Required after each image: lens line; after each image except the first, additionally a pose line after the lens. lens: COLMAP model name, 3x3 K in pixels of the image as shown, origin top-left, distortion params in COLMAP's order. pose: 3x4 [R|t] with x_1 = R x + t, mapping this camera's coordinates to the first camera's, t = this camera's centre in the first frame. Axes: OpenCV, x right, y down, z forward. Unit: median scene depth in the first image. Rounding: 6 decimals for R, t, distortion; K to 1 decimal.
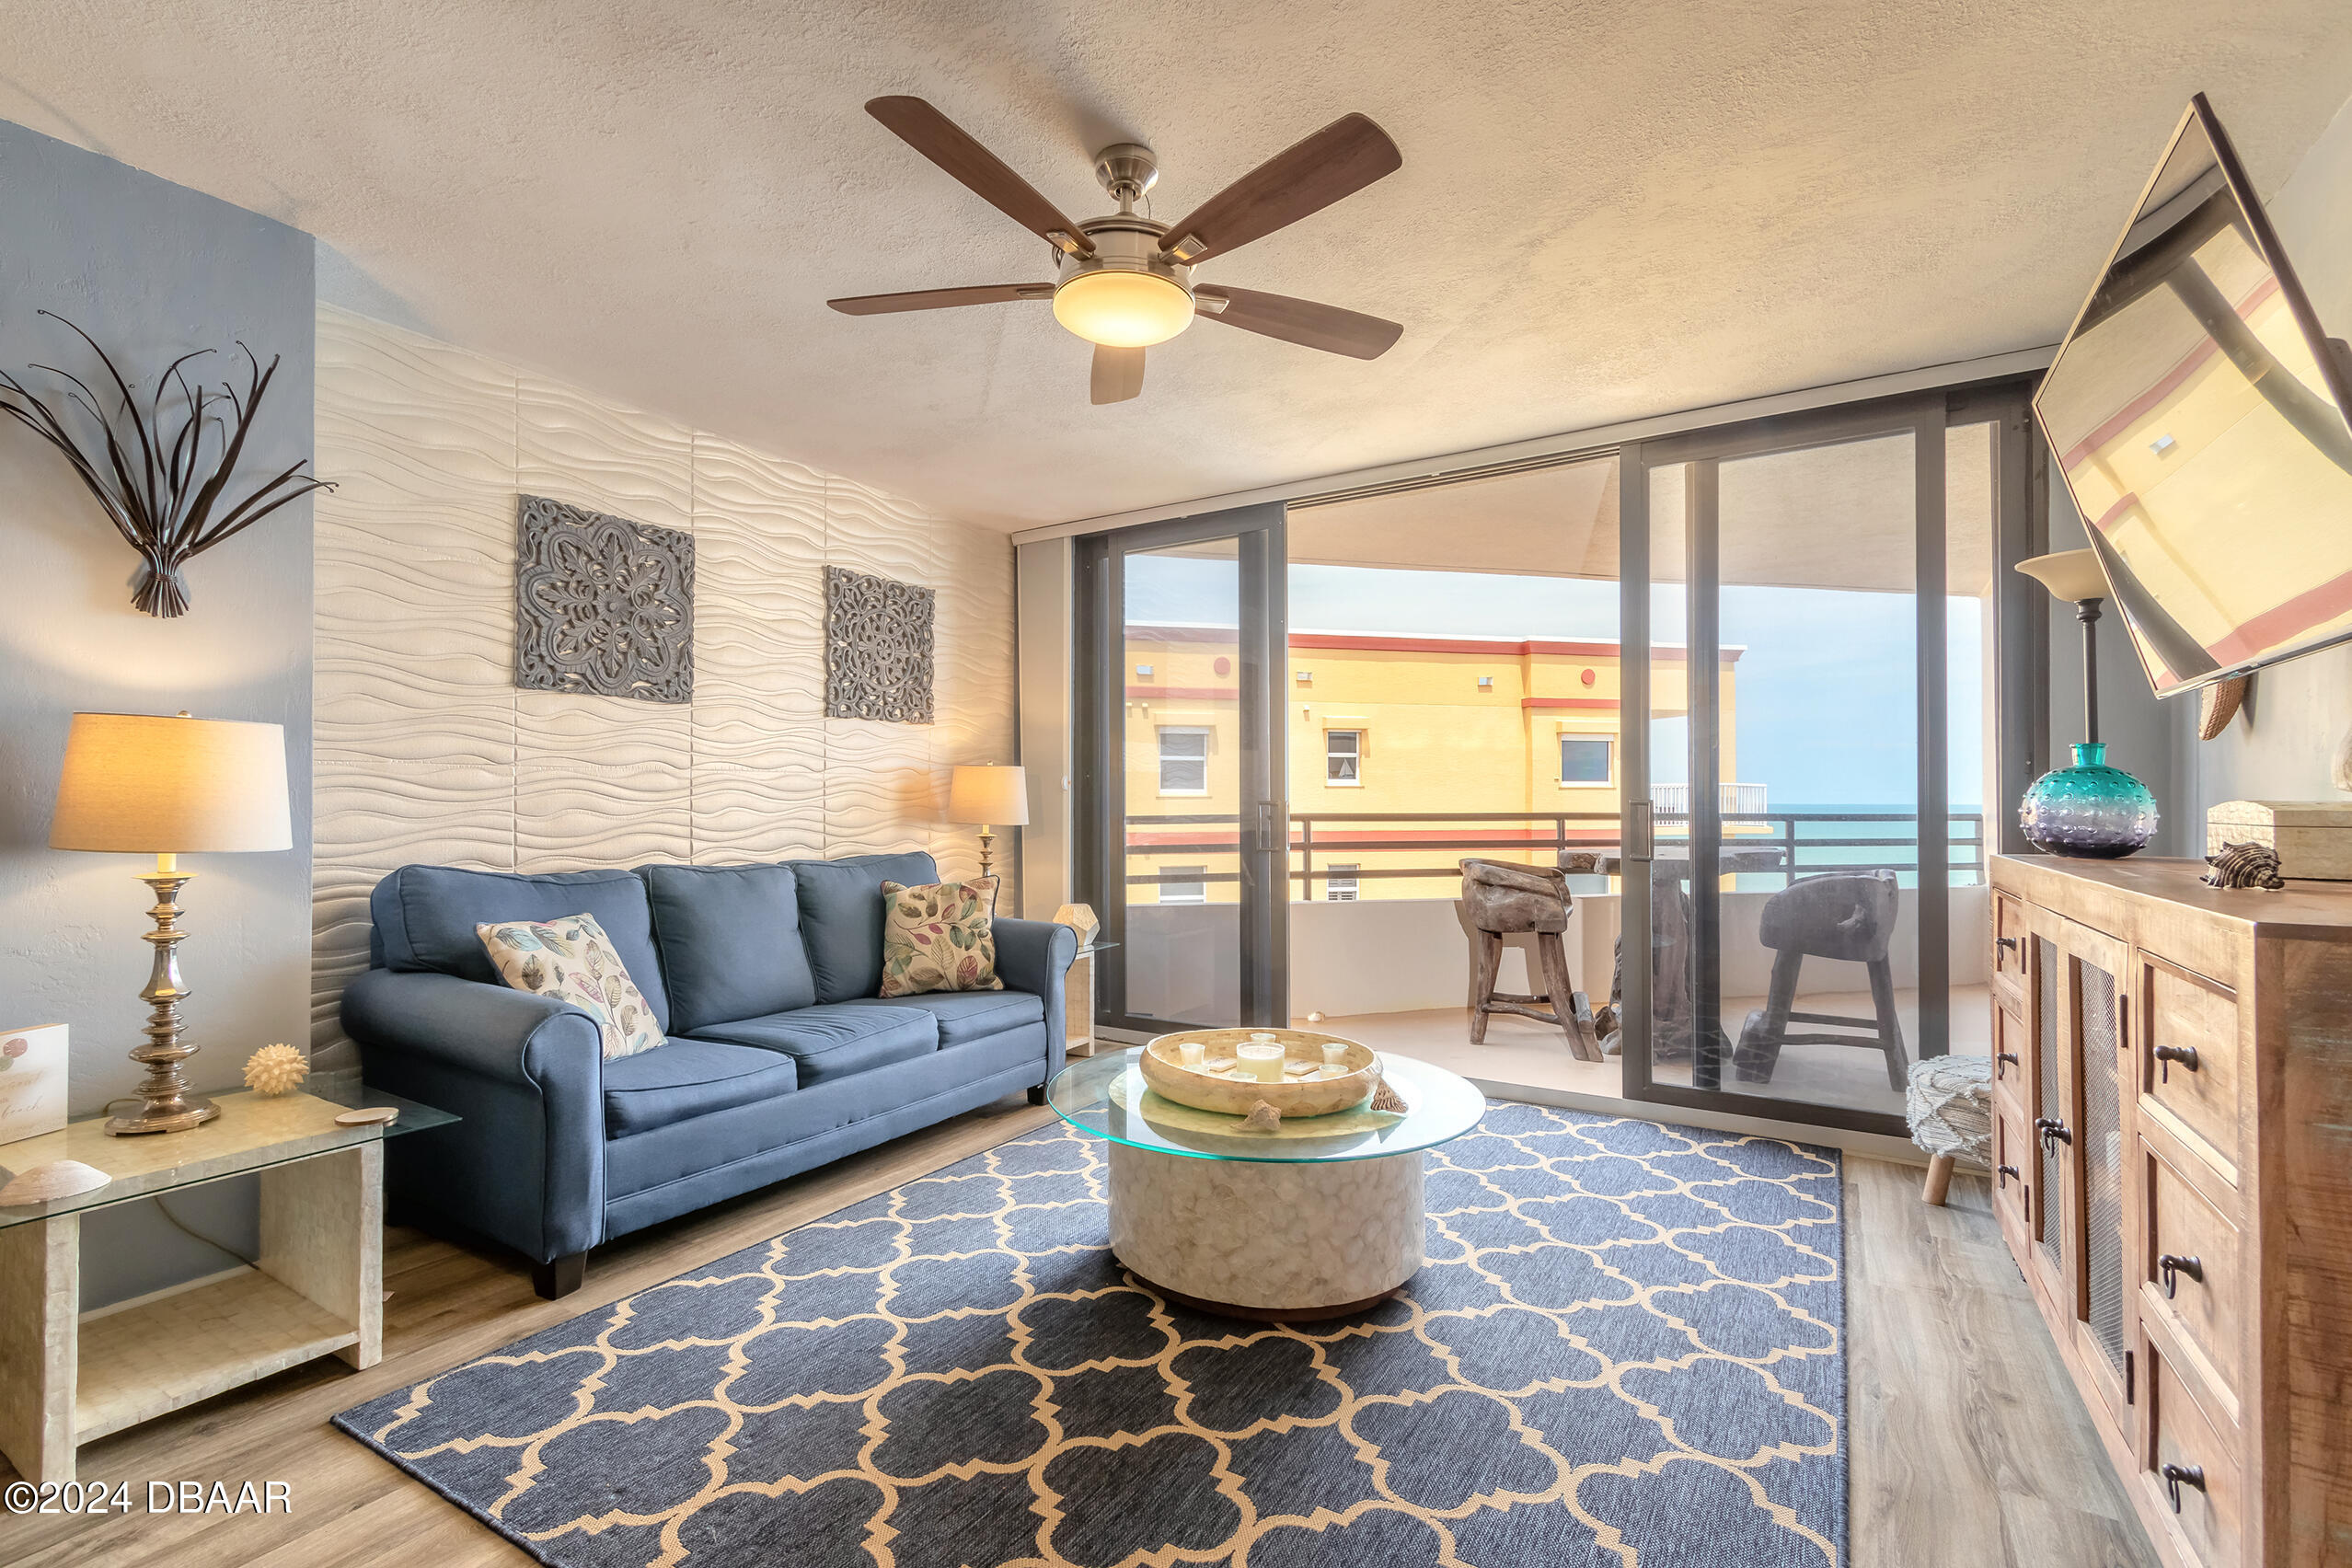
lens RADIAL K [[1060.1, 0, 1157.7], [0, 1060.1, 786.6], [0, 0, 1]] dist [0.013029, -0.003650]
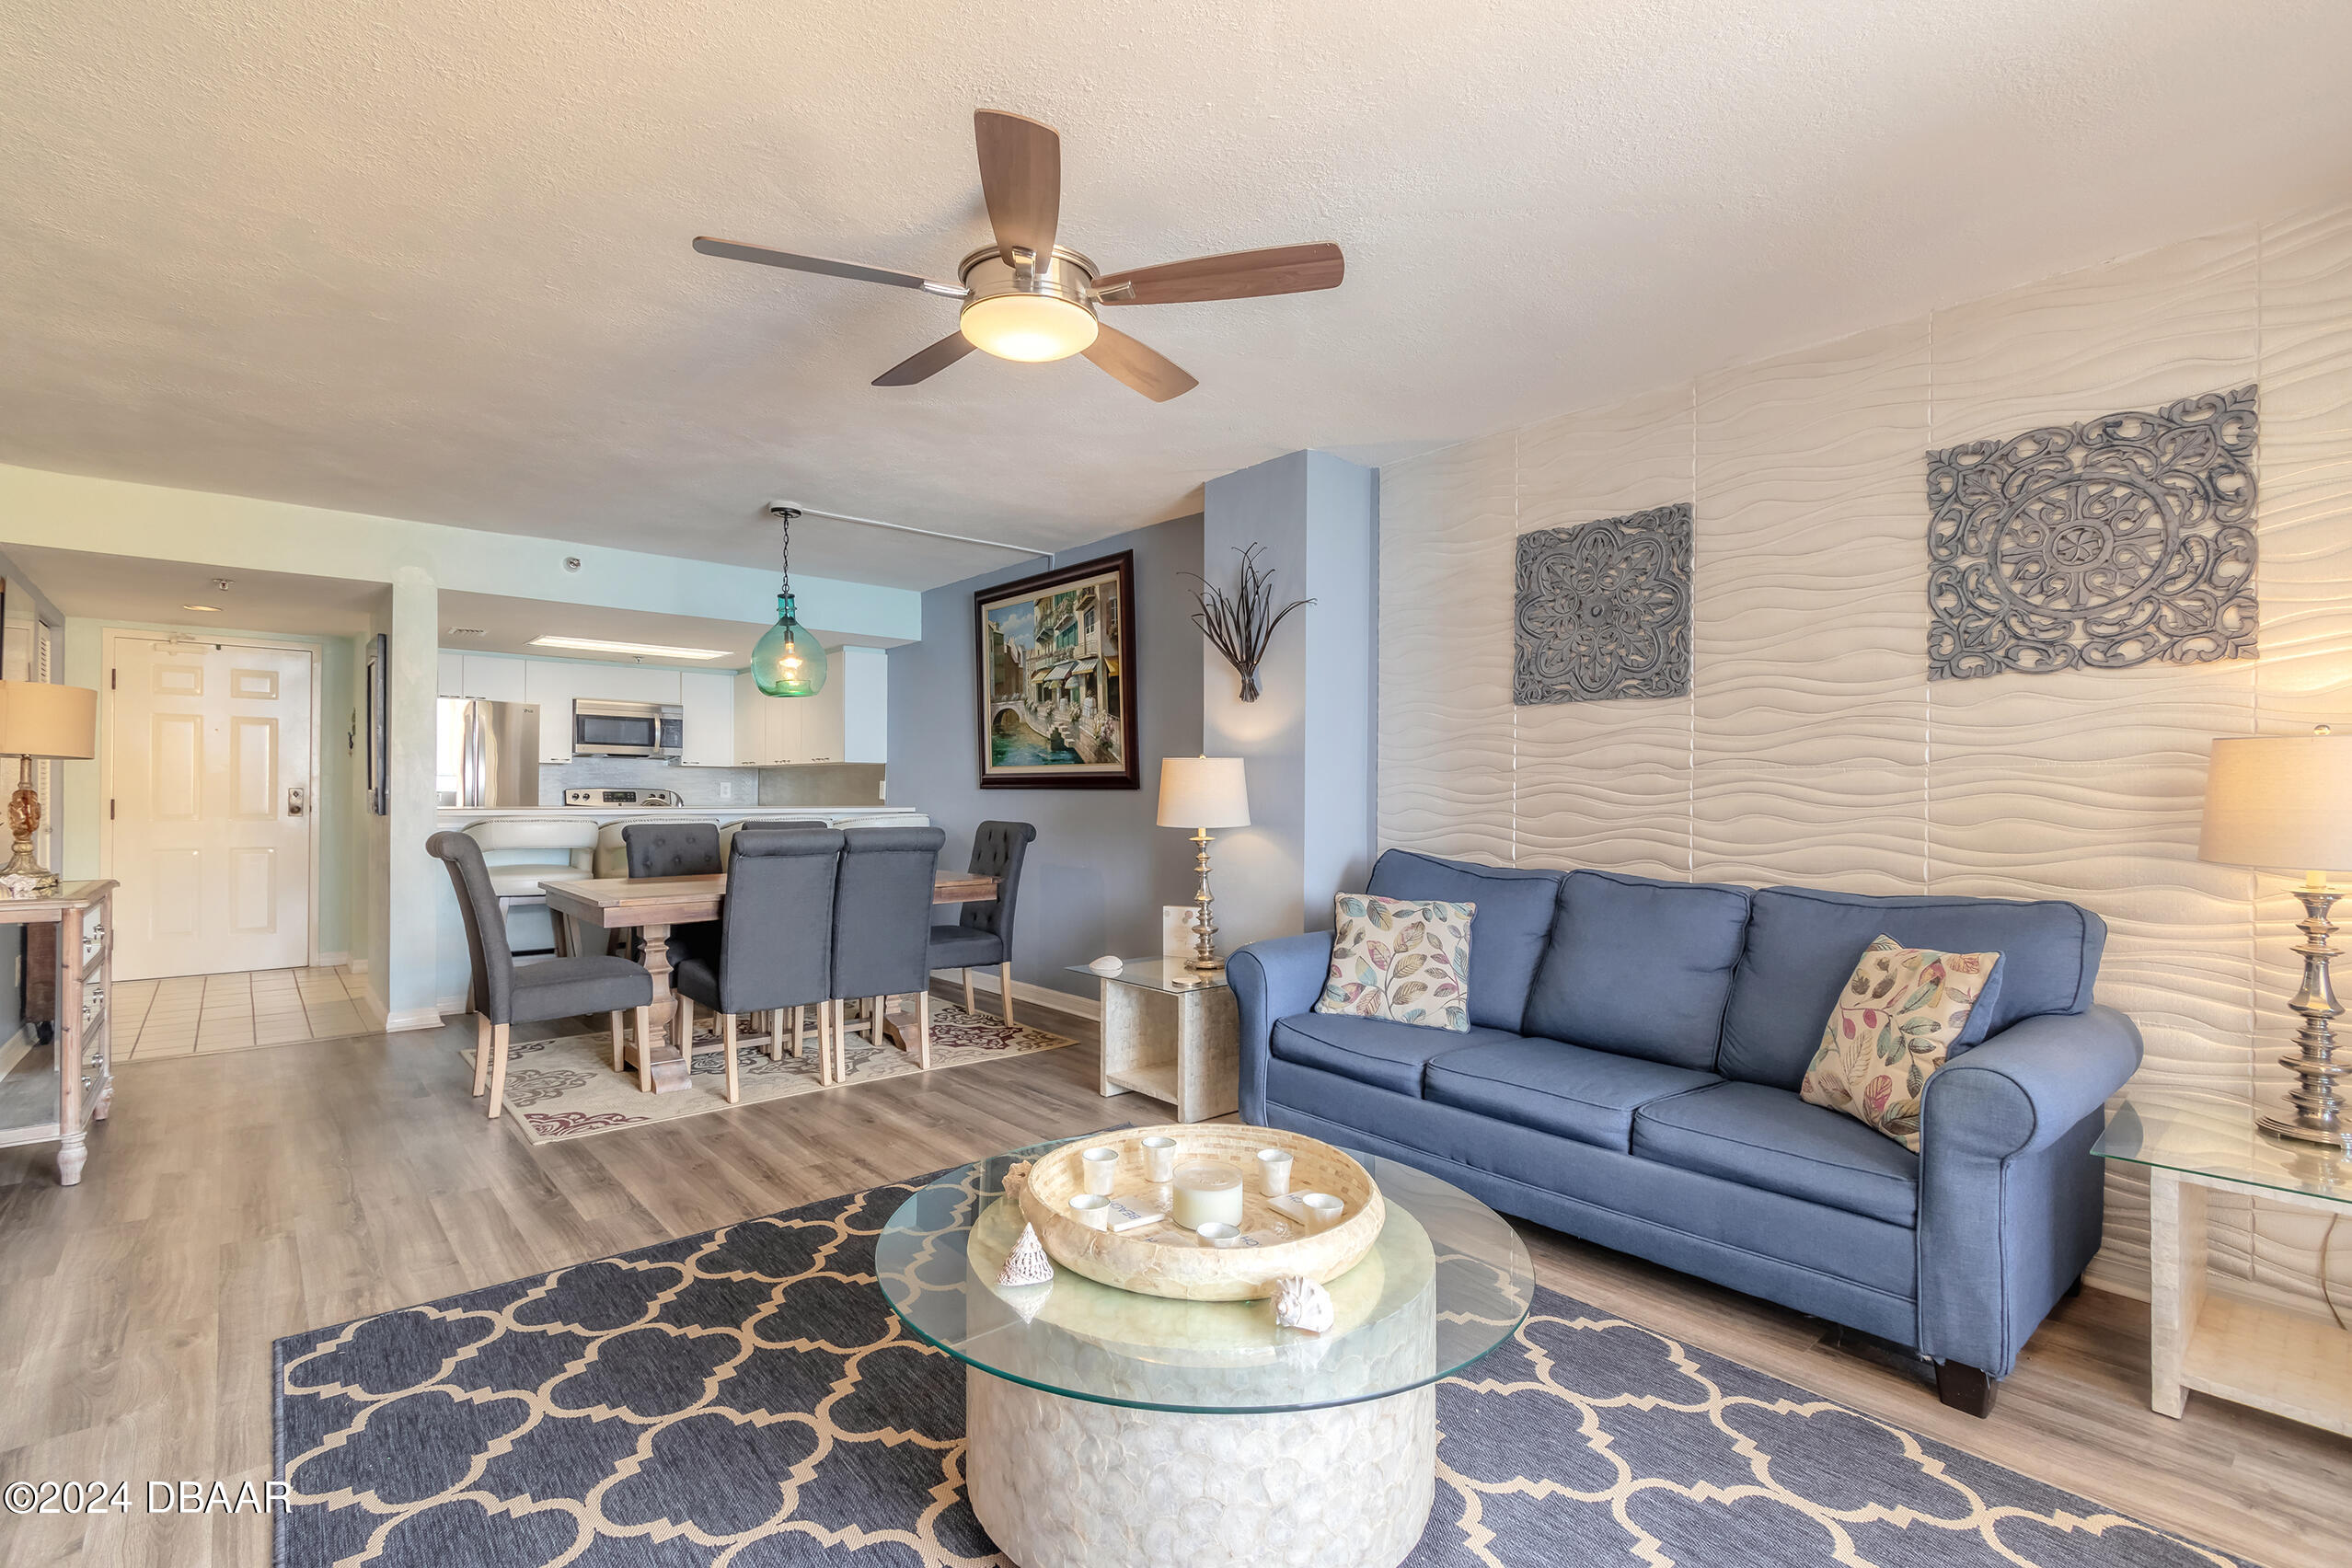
lens RADIAL K [[1060.1, 0, 1125.3], [0, 1060.1, 791.4], [0, 0, 1]] dist [0.013029, -0.003650]
pose [[-0.317563, -0.003219, -0.948232, 0.584890], [0.006334, 0.999965, -0.005516, 0.004457], [0.948216, -0.007758, -0.317532, 0.903604]]
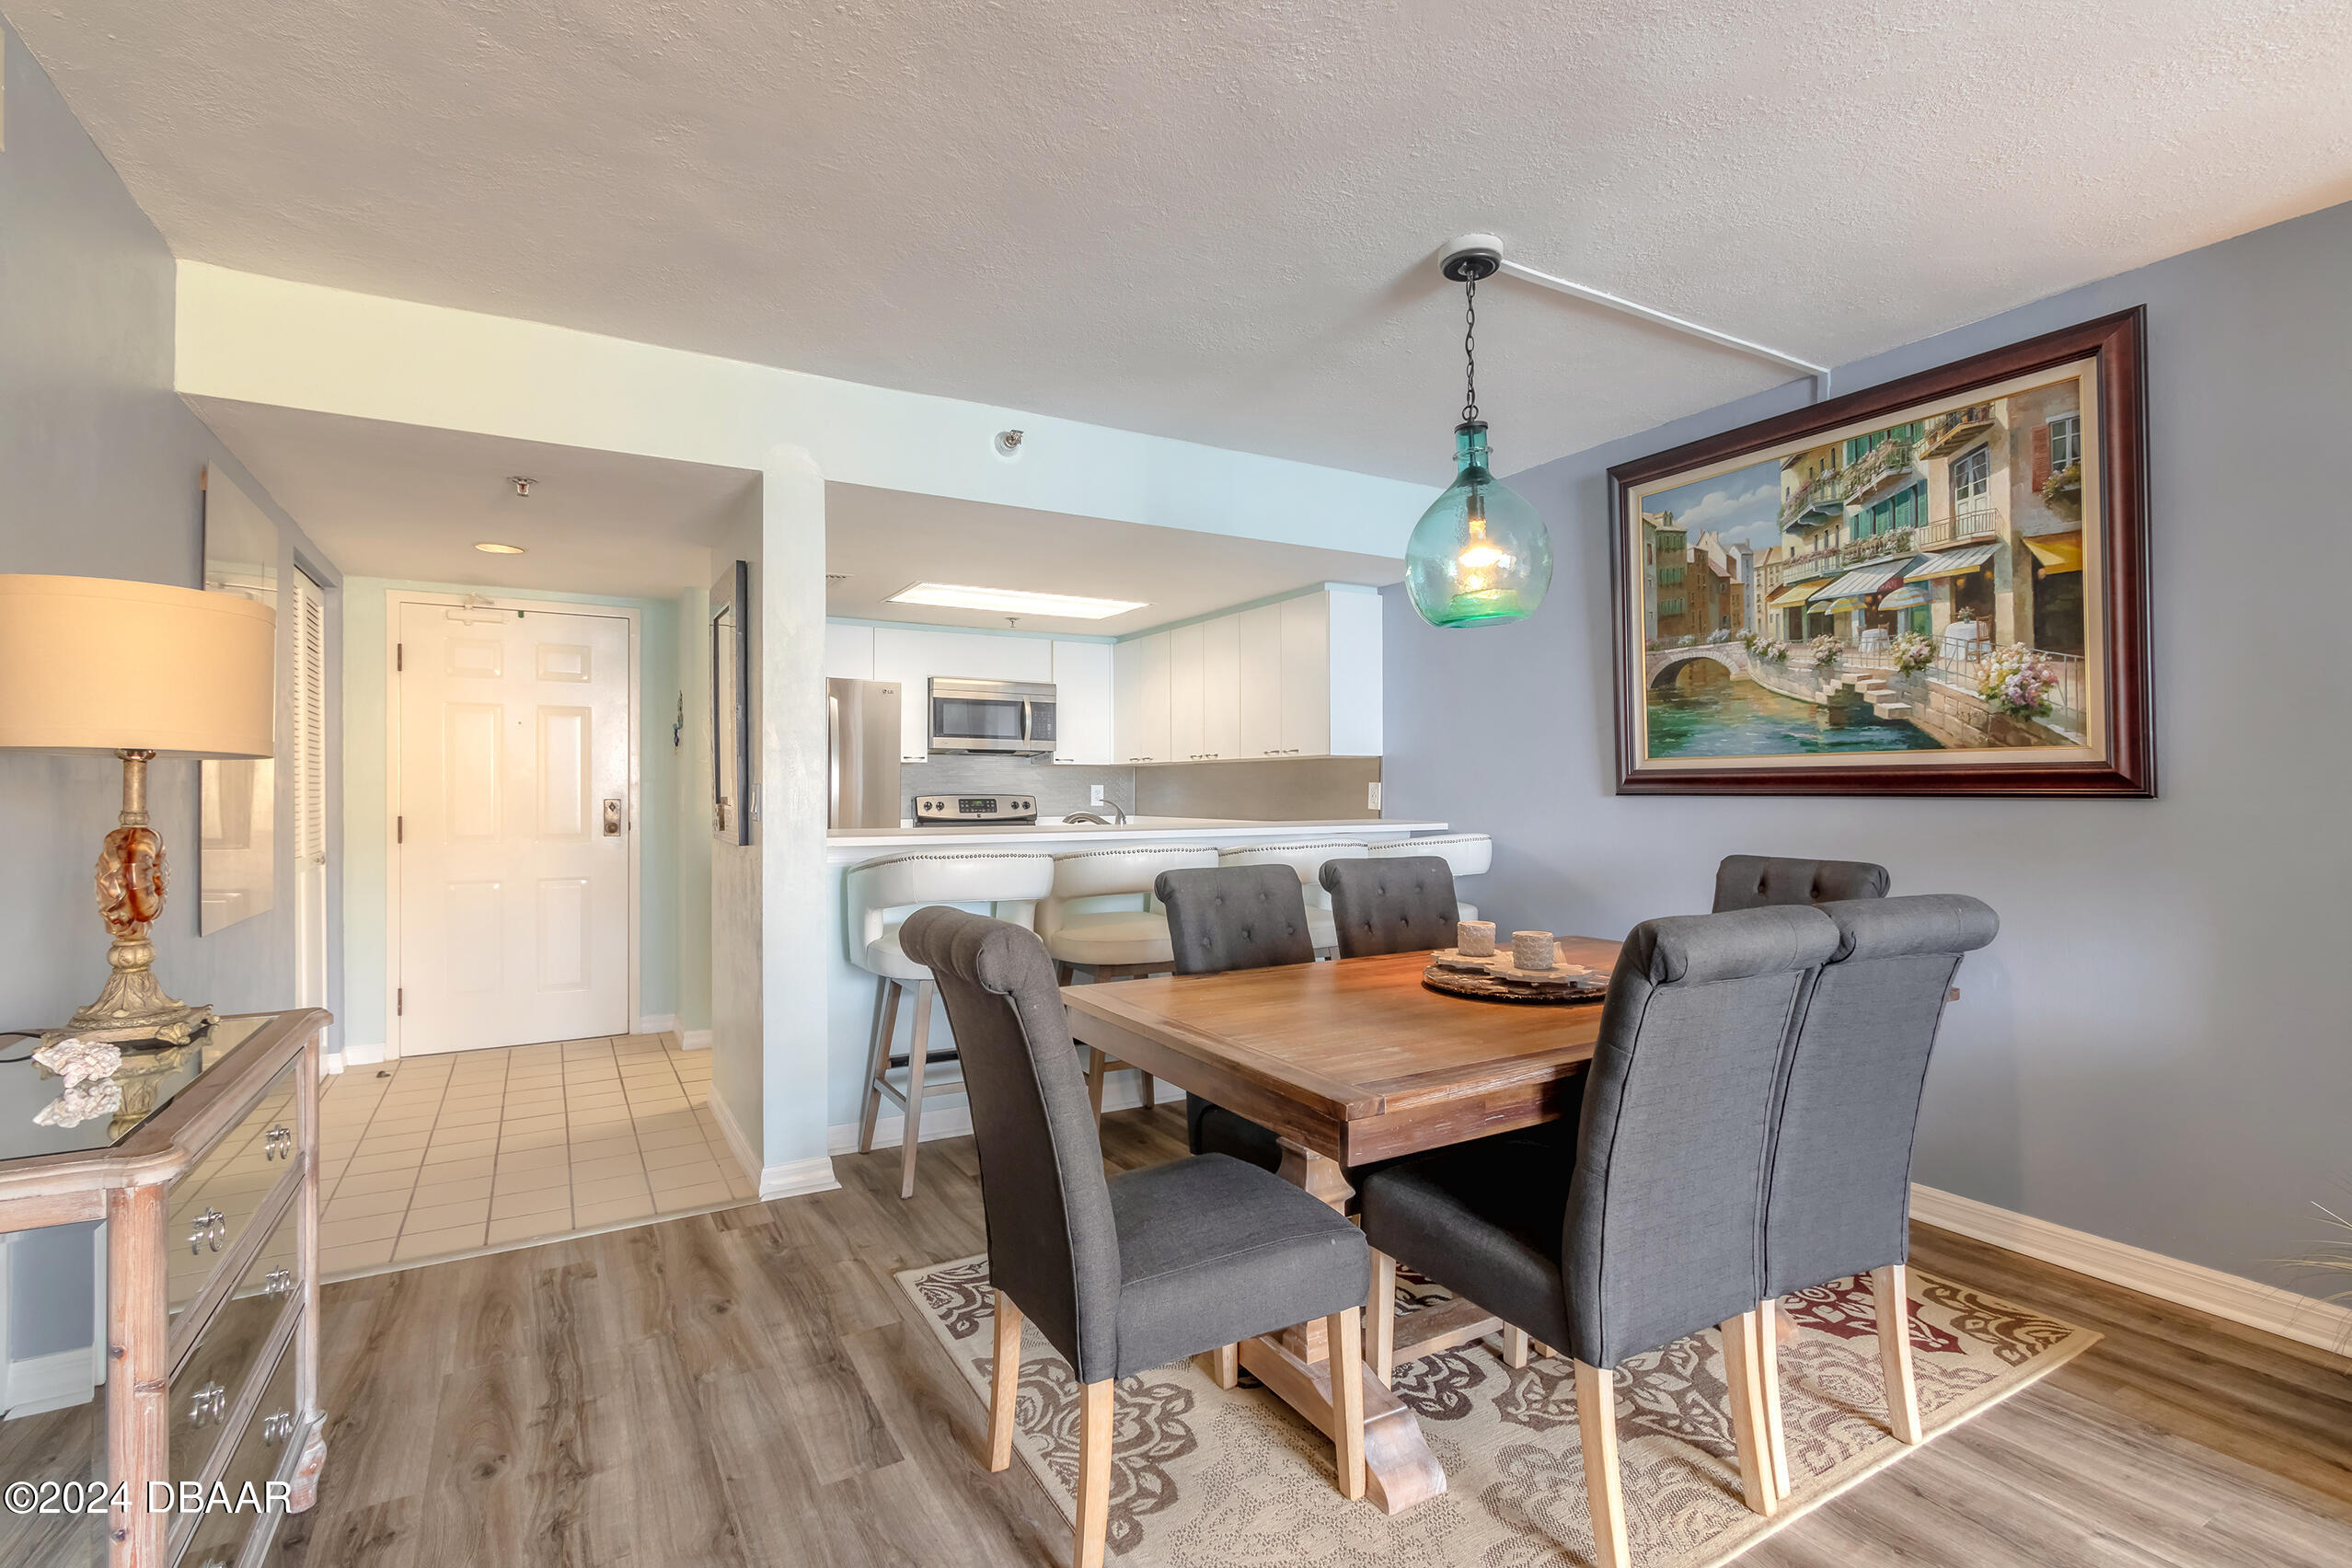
lens RADIAL K [[1060.1, 0, 1128.1], [0, 1060.1, 786.9], [0, 0, 1]] dist [0.013029, -0.003650]
pose [[-0.491845, -0.001010, -0.870682, 0.144093], [0.012540, 0.999887, -0.008243, -0.017458], [0.870592, -0.014973, -0.491777, 0.188586]]
